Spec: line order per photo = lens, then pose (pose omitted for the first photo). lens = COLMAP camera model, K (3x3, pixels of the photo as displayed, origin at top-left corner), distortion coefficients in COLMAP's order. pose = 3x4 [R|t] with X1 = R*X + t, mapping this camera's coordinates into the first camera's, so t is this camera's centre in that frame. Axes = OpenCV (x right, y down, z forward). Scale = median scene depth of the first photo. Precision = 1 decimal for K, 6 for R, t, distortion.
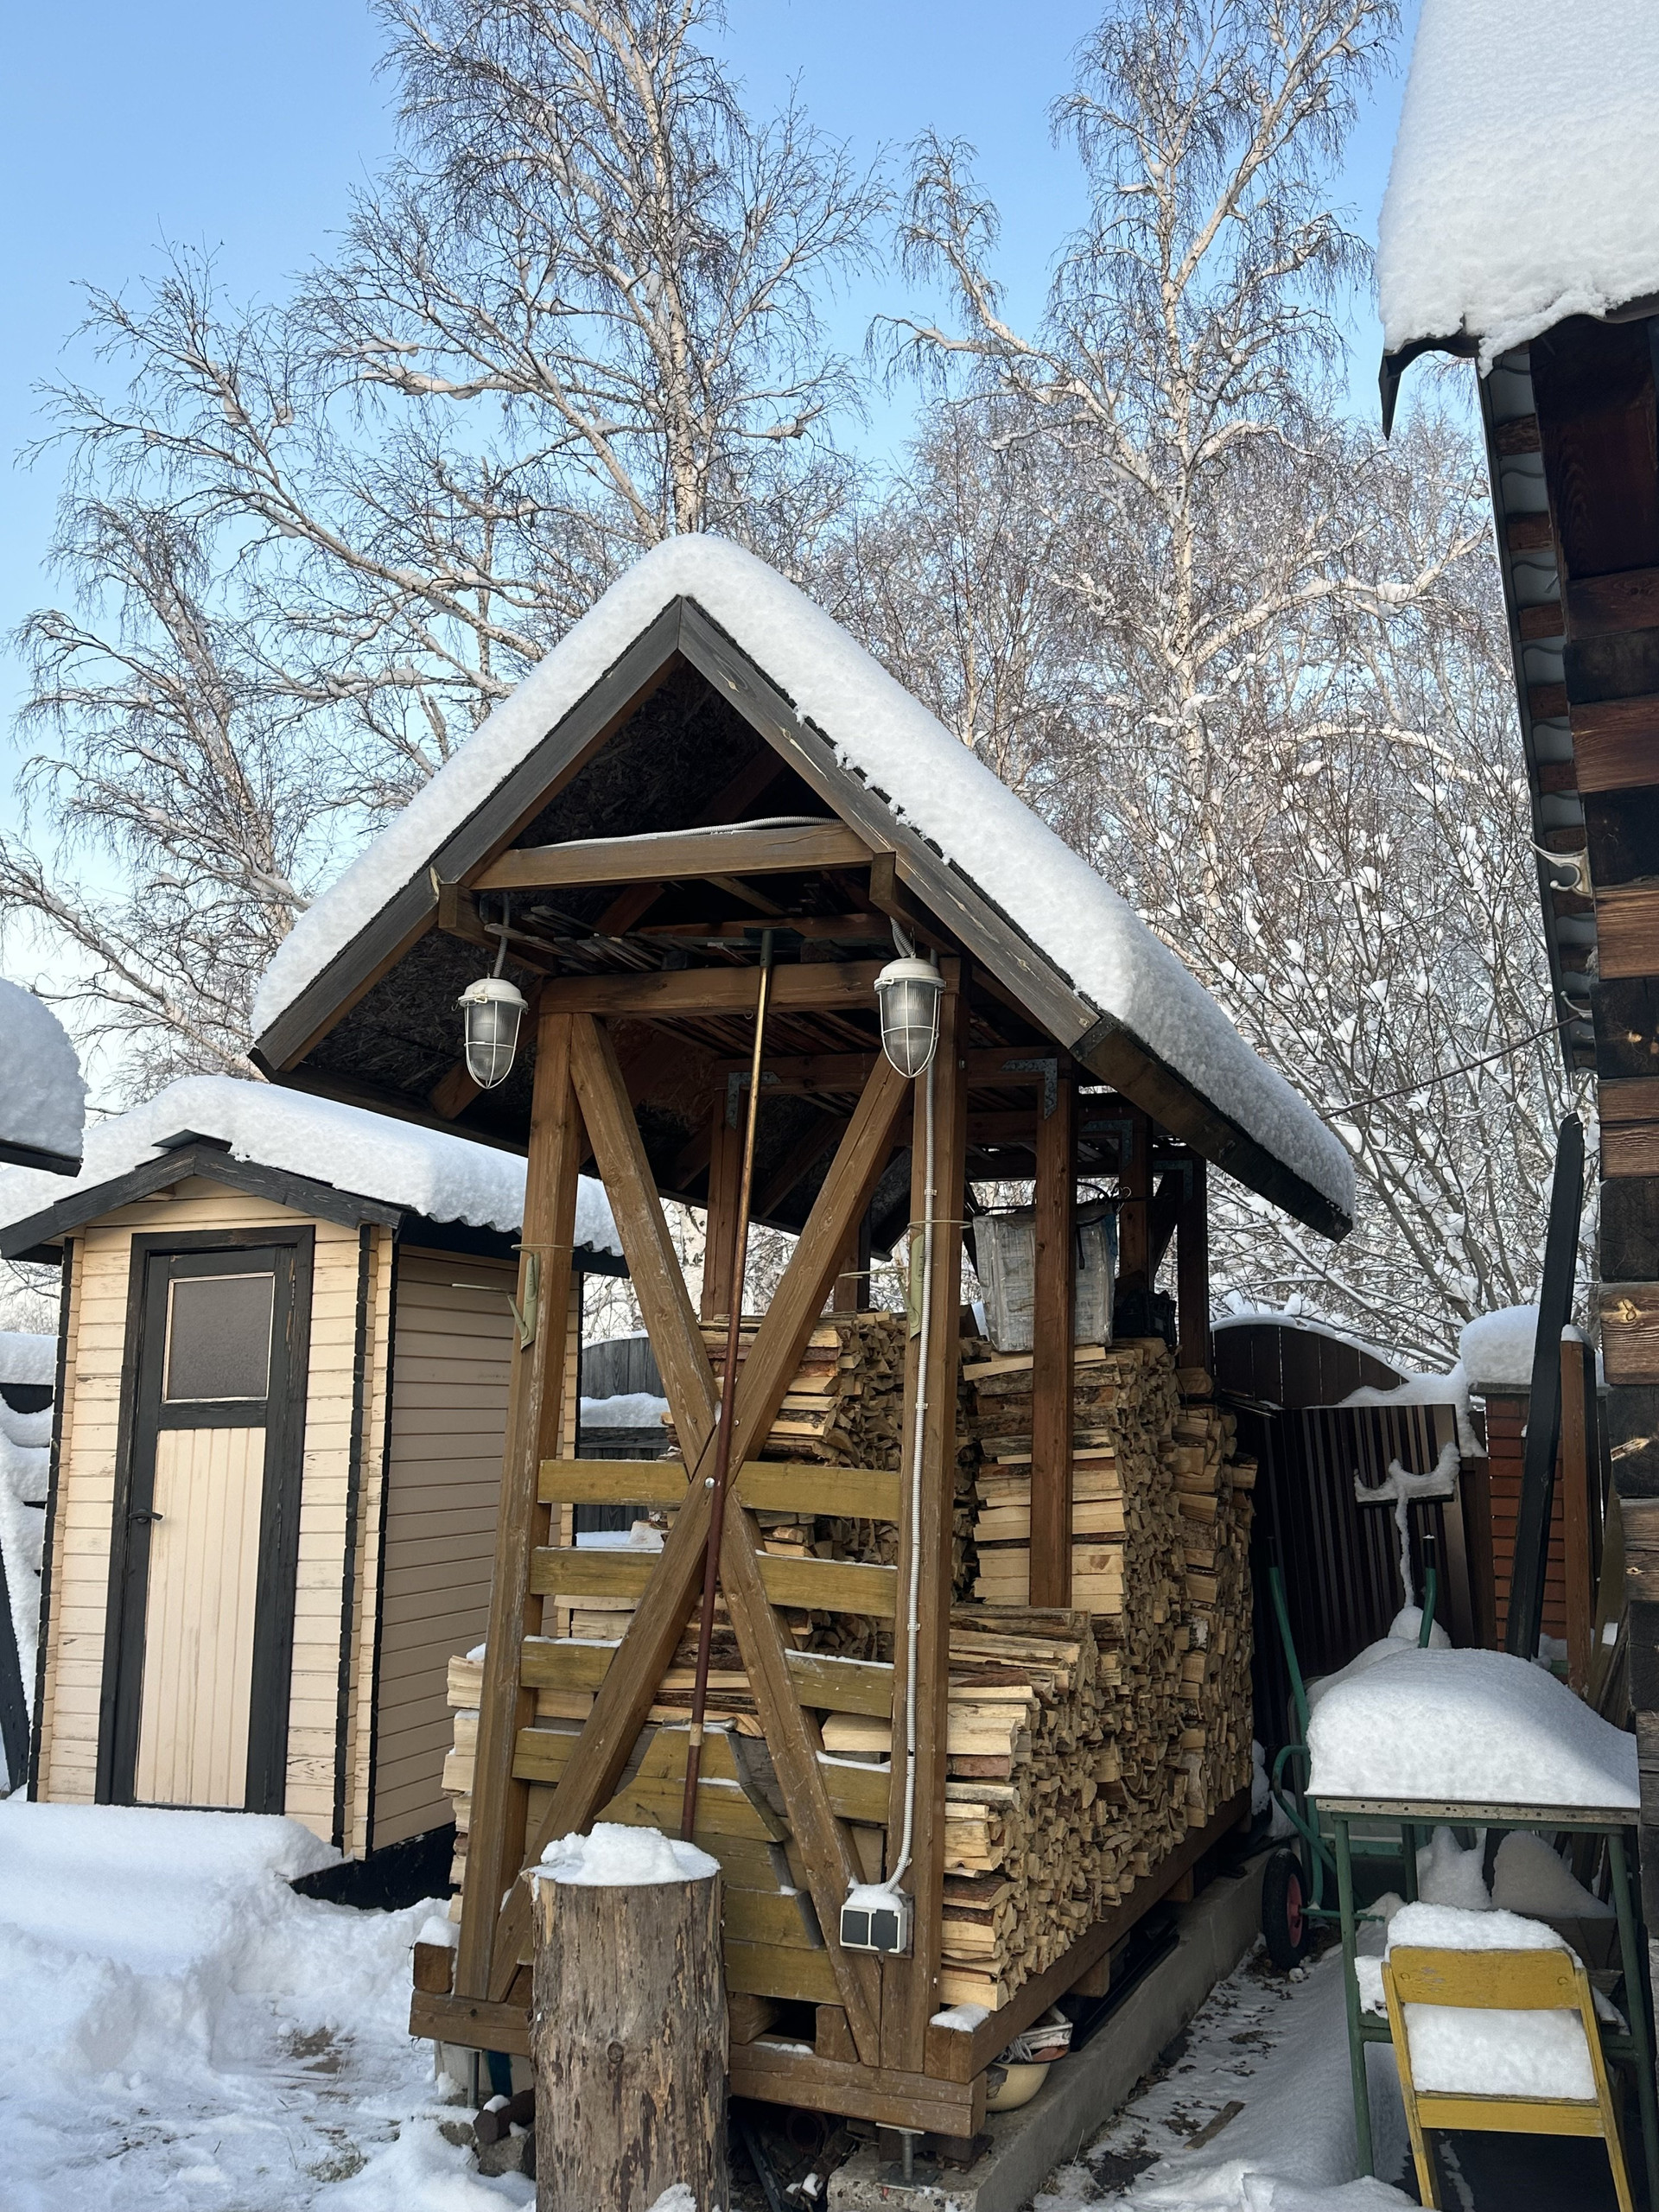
lens RADIAL K [[1802.9, 0, 829.5], [0, 1802.9, 1106.0], [0, 0, 1]] dist [0.129400, -0.216199]
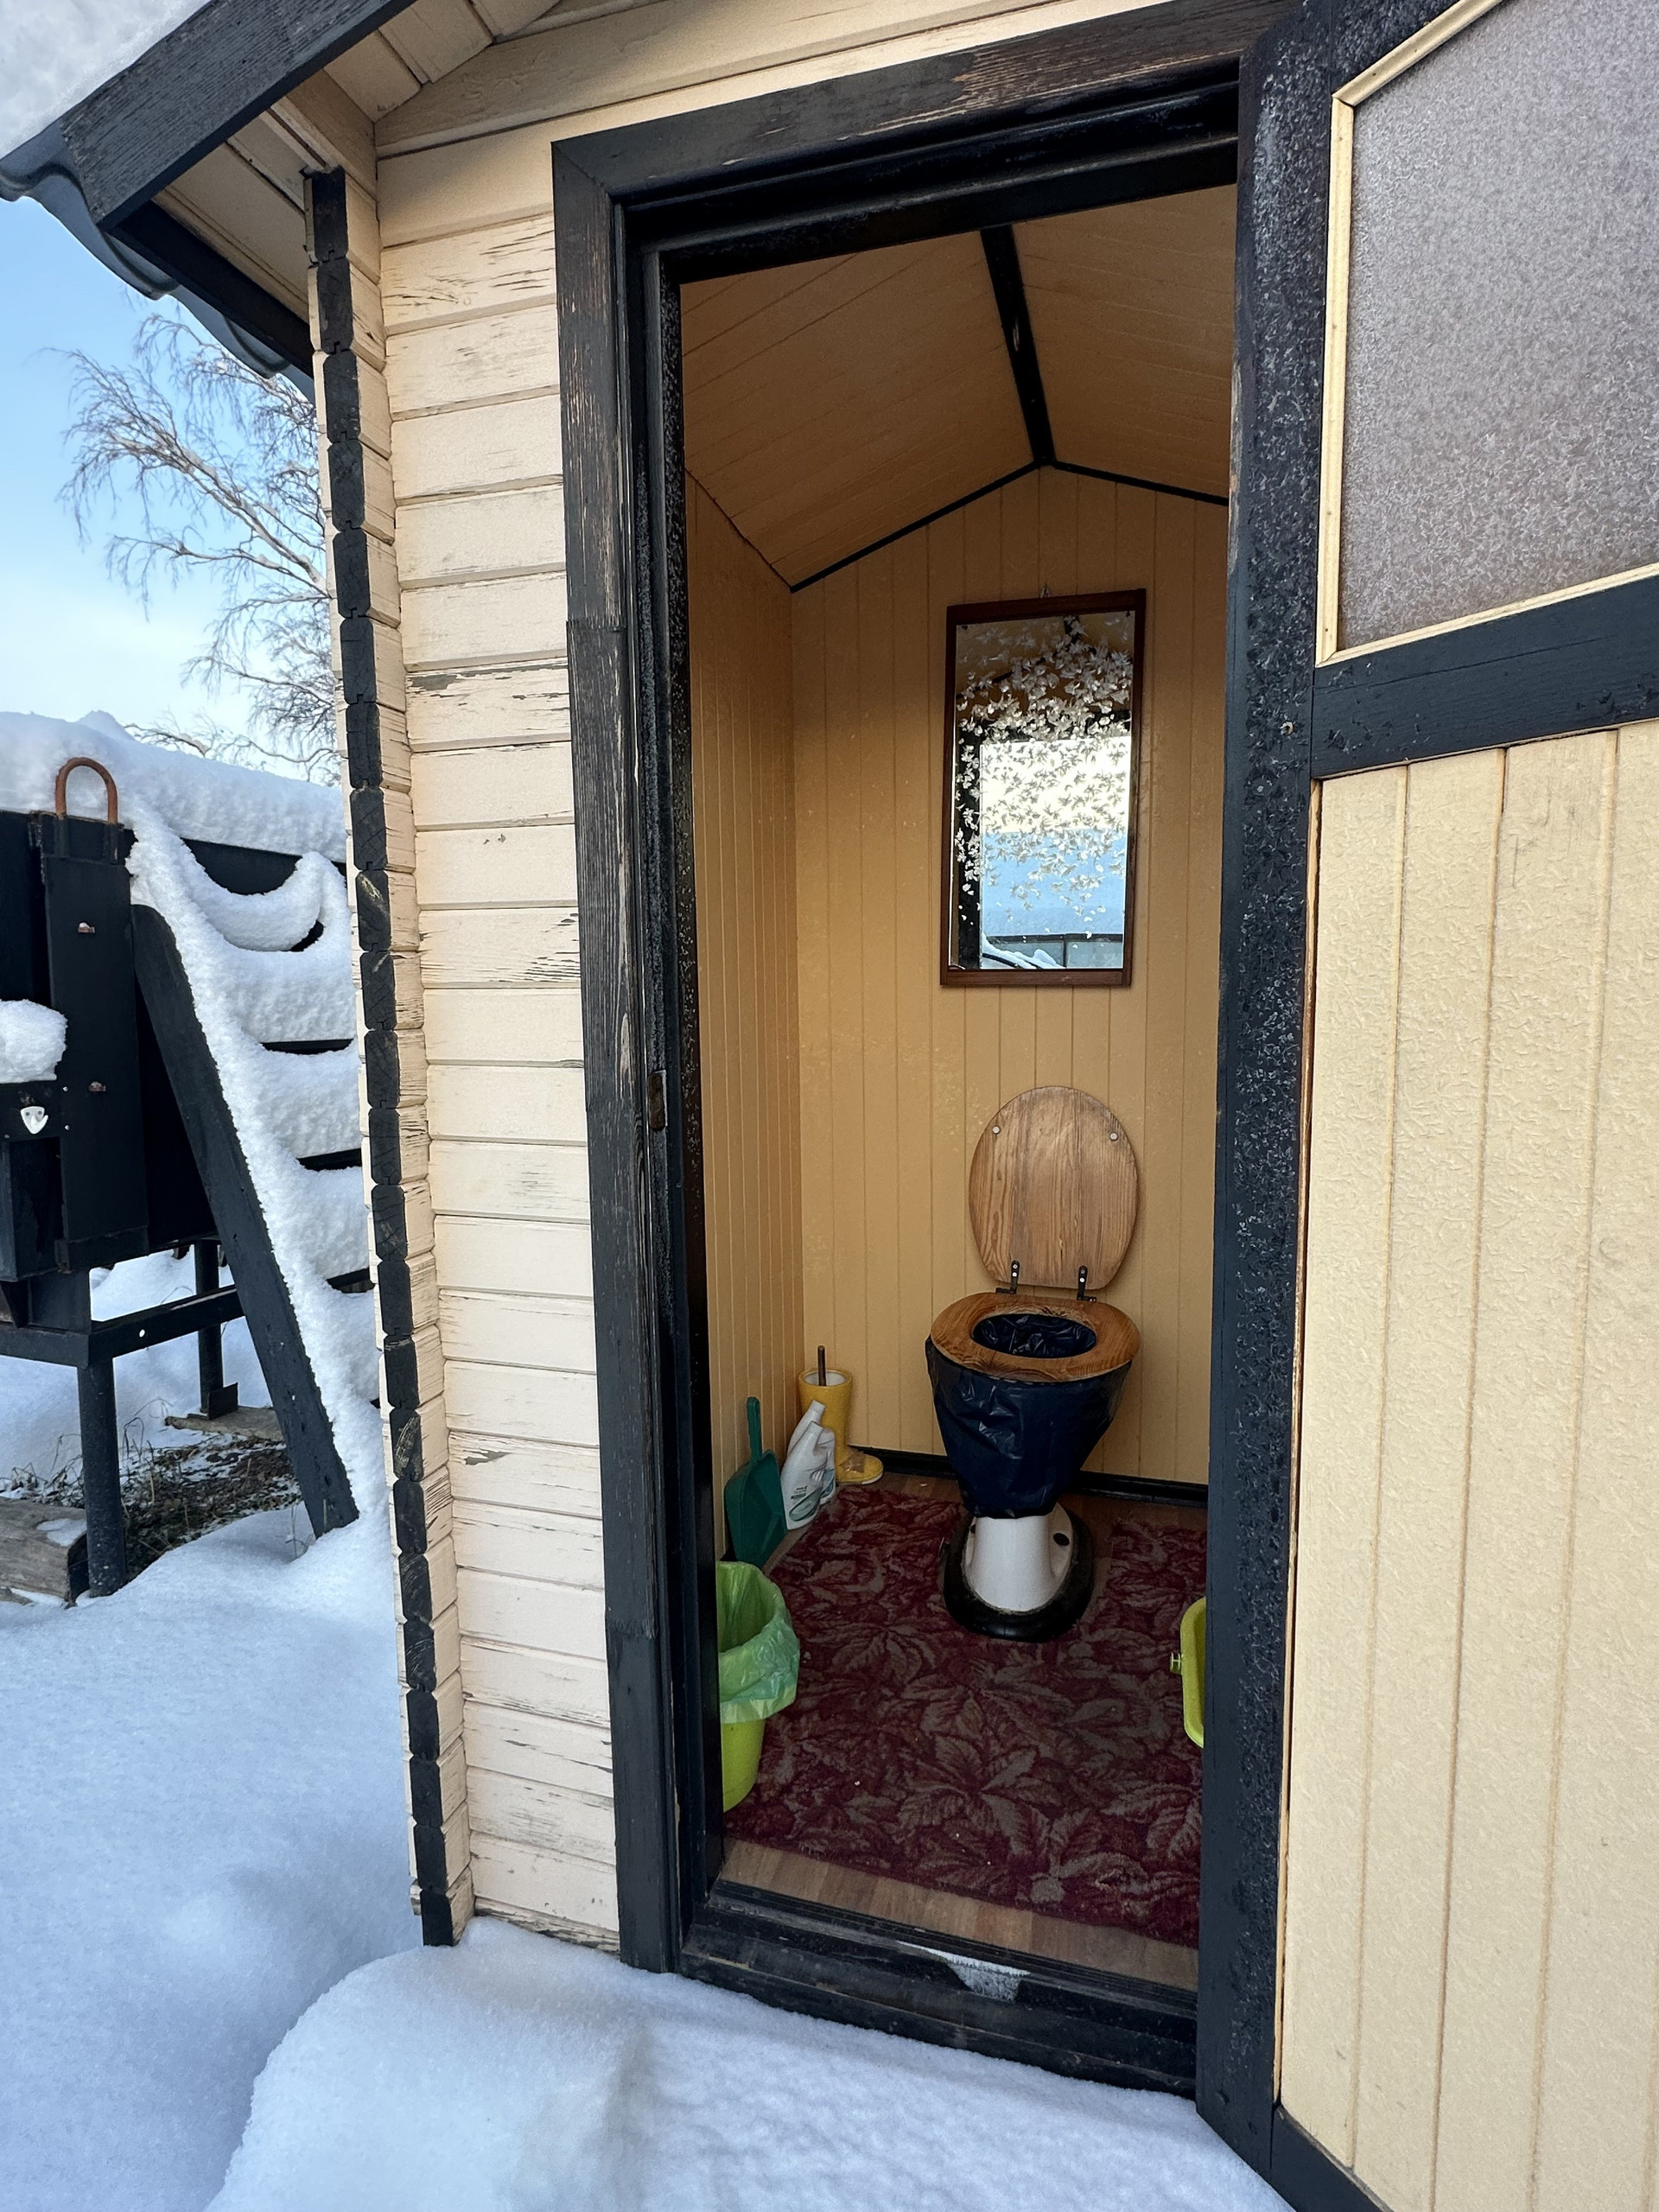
lens RADIAL K [[1123.3, 0, 826.6], [0, 1123.3, 1095.6], [0, 0, 1]] dist [0.000648, 0.000352]
pose [[0.997003, -0.017794, 0.075283, -0.371565], [-0.003983, 0.960086, 0.279676, 0.170172], [-0.077255, -0.279137, 0.957138, 0.827486]]
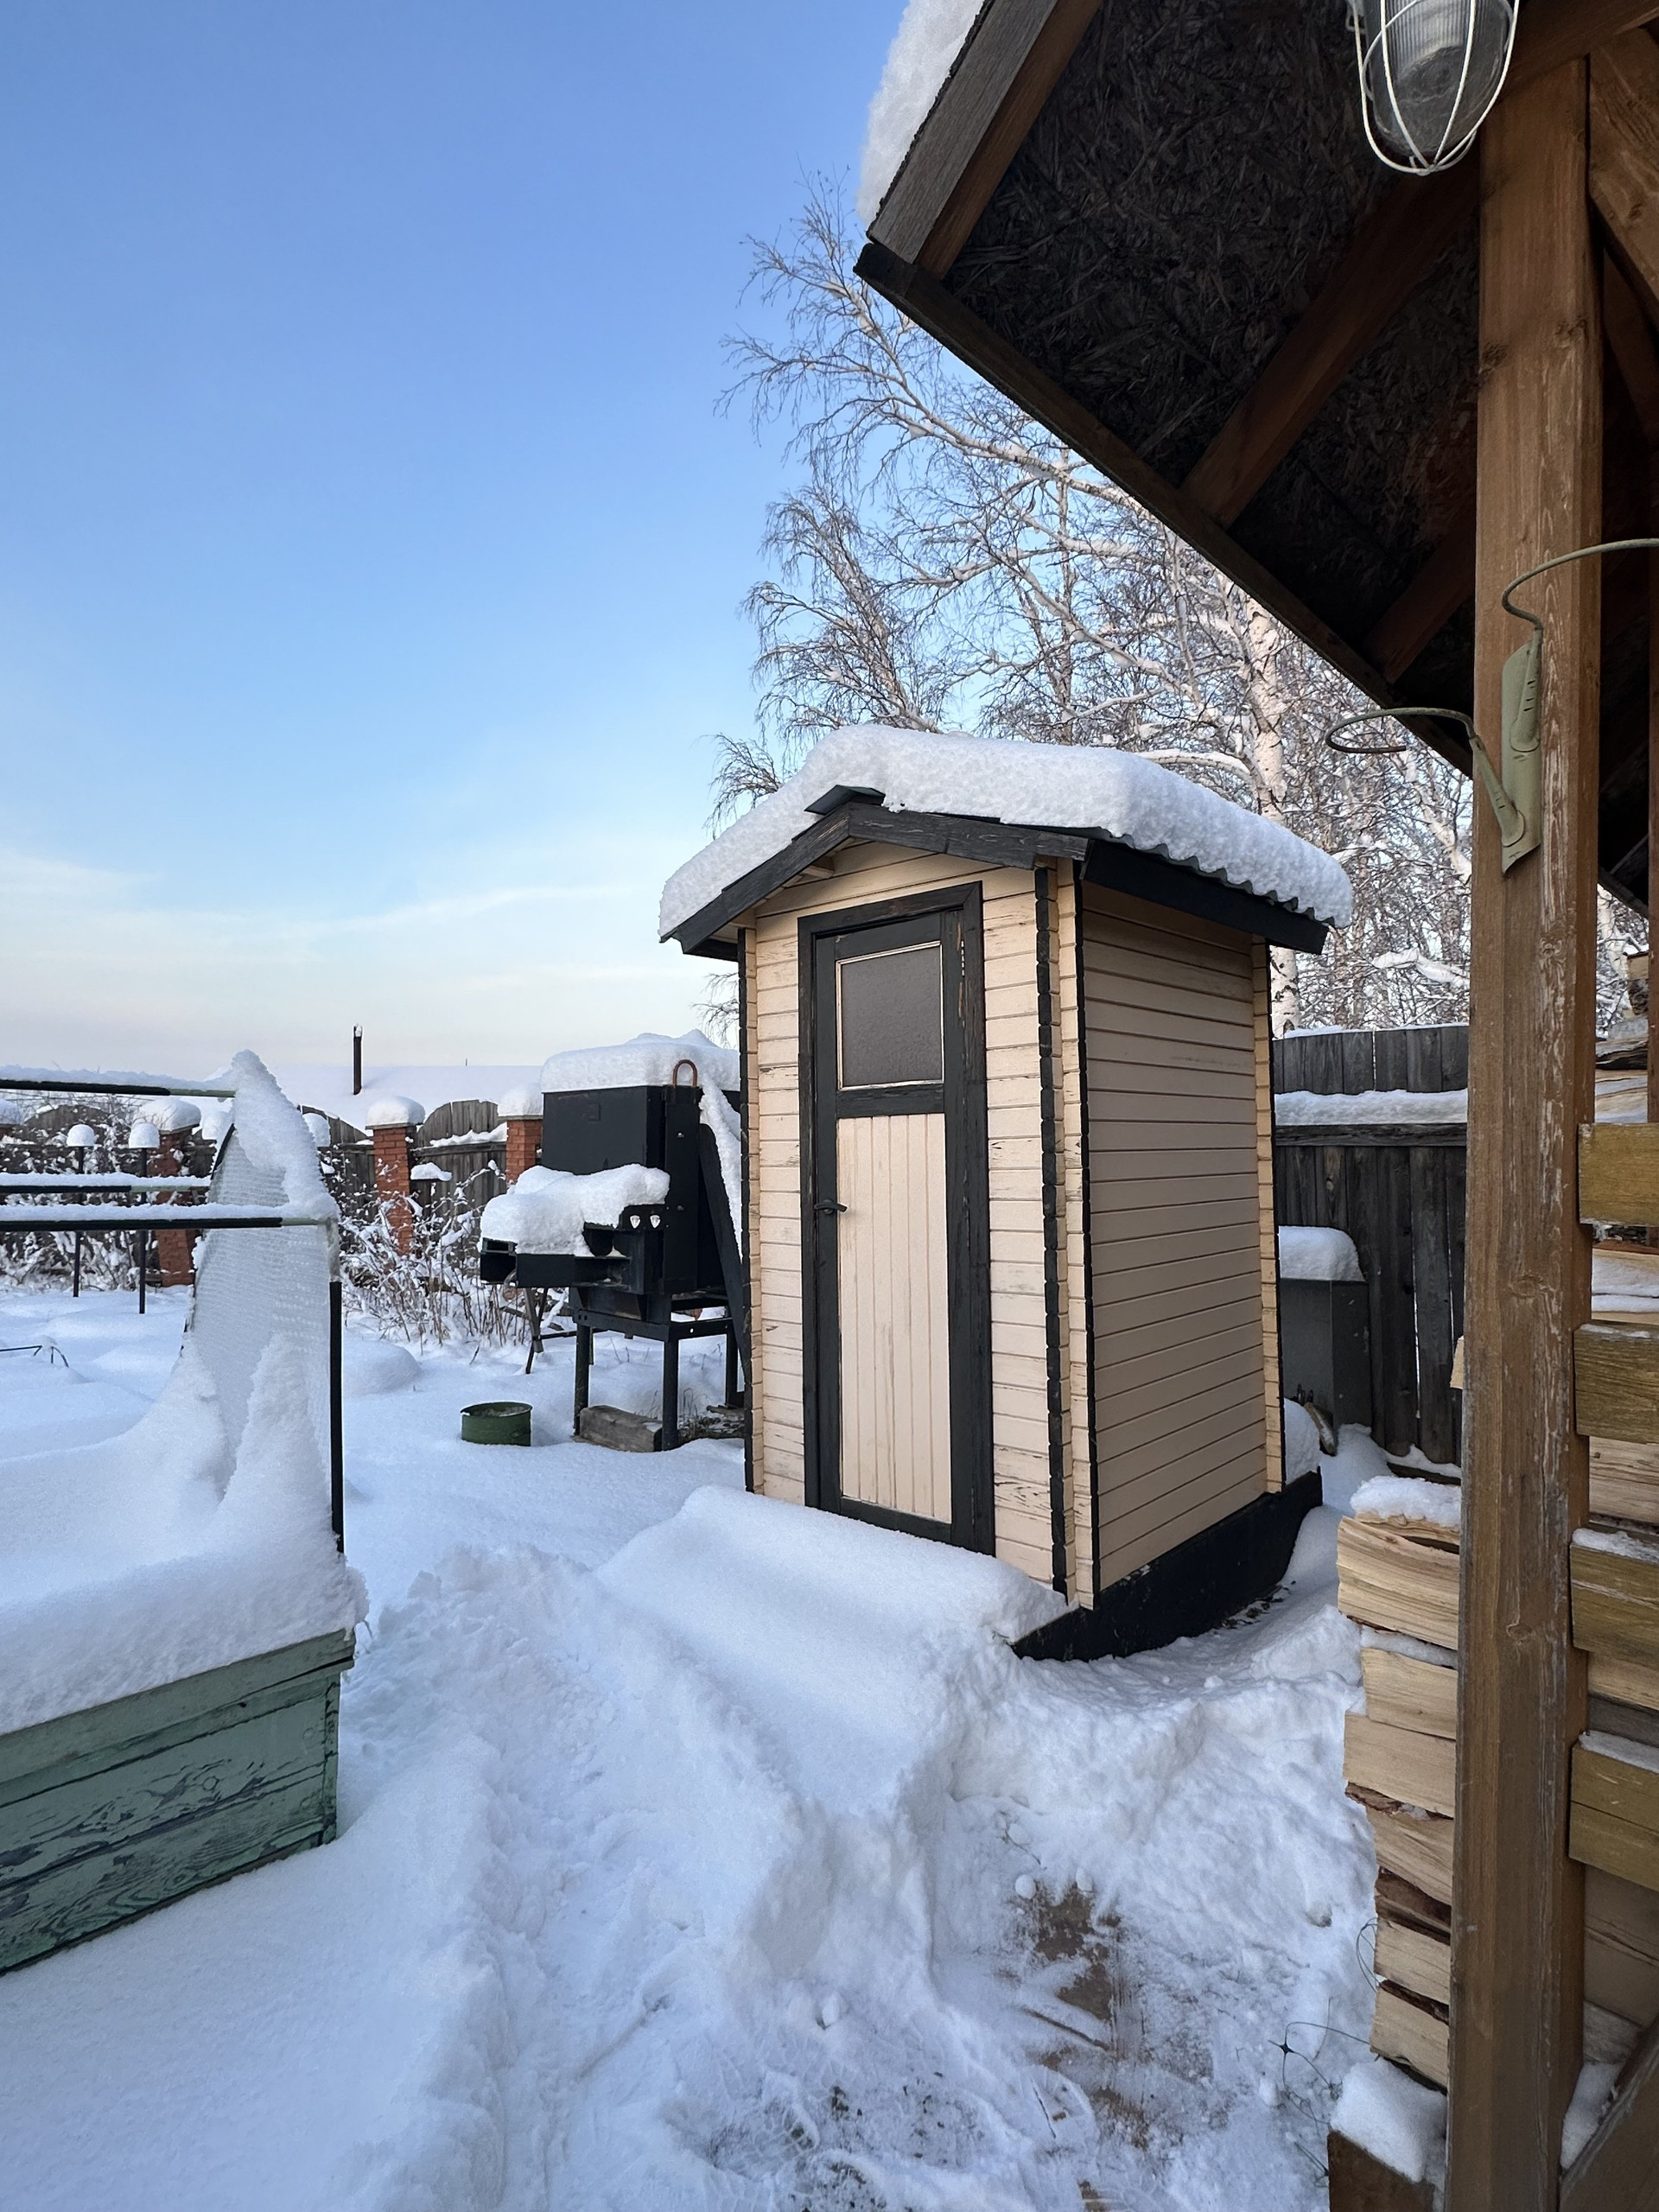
lens RADIAL K [[1123.3, 0, 826.6], [0, 1123.3, 1095.6], [0, 0, 1]] dist [0.000648, 0.000352]
pose [[0.921620, -0.026596, -0.387181, -0.149486], [0.077049, 0.990329, 0.115376, 0.099951], [0.380368, -0.136165, 0.914756, 0.479054]]
